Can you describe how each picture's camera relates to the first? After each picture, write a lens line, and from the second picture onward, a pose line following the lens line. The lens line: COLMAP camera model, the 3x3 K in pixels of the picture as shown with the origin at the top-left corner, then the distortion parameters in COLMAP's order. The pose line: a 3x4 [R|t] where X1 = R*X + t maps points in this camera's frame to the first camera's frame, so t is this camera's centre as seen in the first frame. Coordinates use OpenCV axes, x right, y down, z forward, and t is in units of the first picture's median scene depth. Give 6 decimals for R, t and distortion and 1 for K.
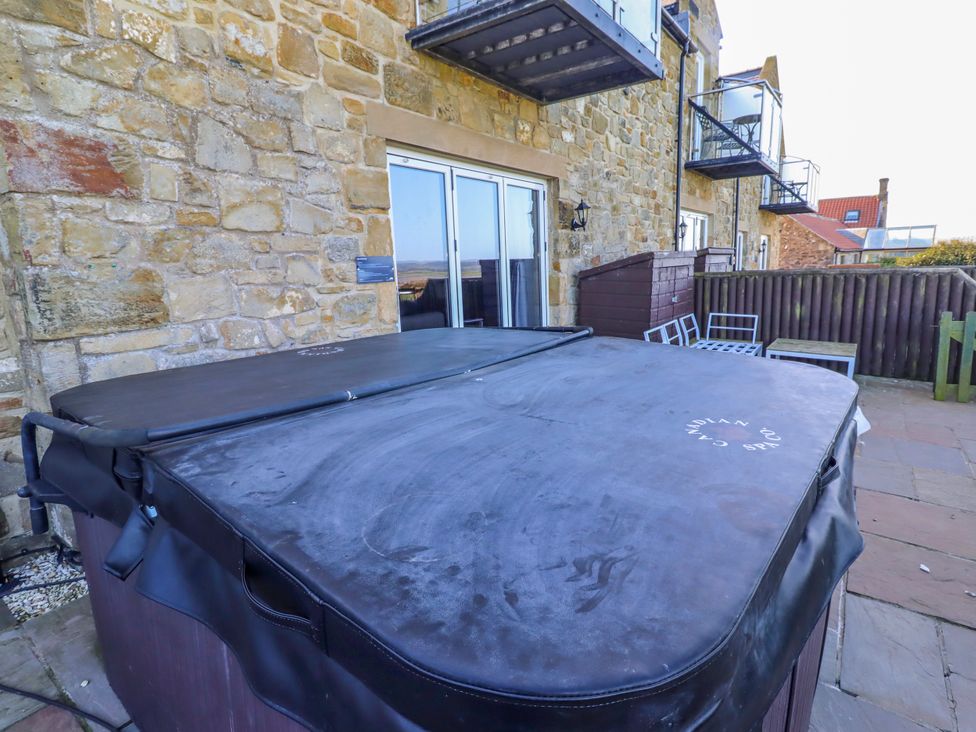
lens RADIAL K [[506.6, 0, 496.0], [0, 506.6, 349.8], [0, 0, 1]] dist [0.003664, -0.000765]
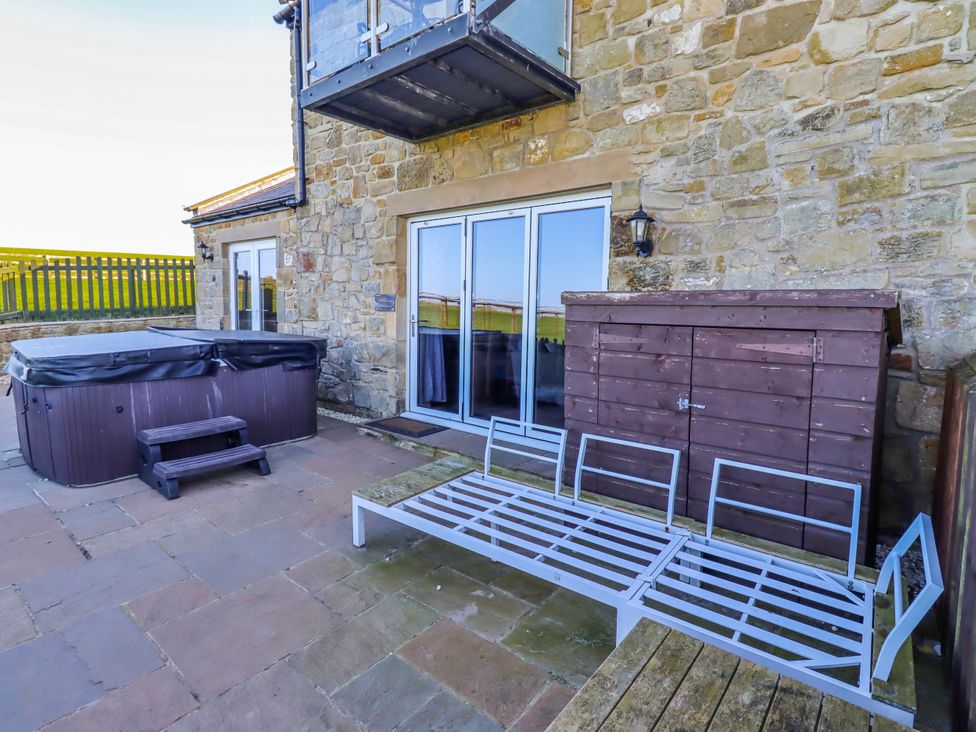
lens RADIAL K [[506.6, 0, 496.0], [0, 506.6, 349.8], [0, 0, 1]] dist [0.003664, -0.000765]
pose [[-0.056267, 0.116199, -0.991631, 1.356461], [-0.185654, 0.974665, 0.124745, -0.289644], [0.981003, 0.191119, -0.033268, 1.492994]]
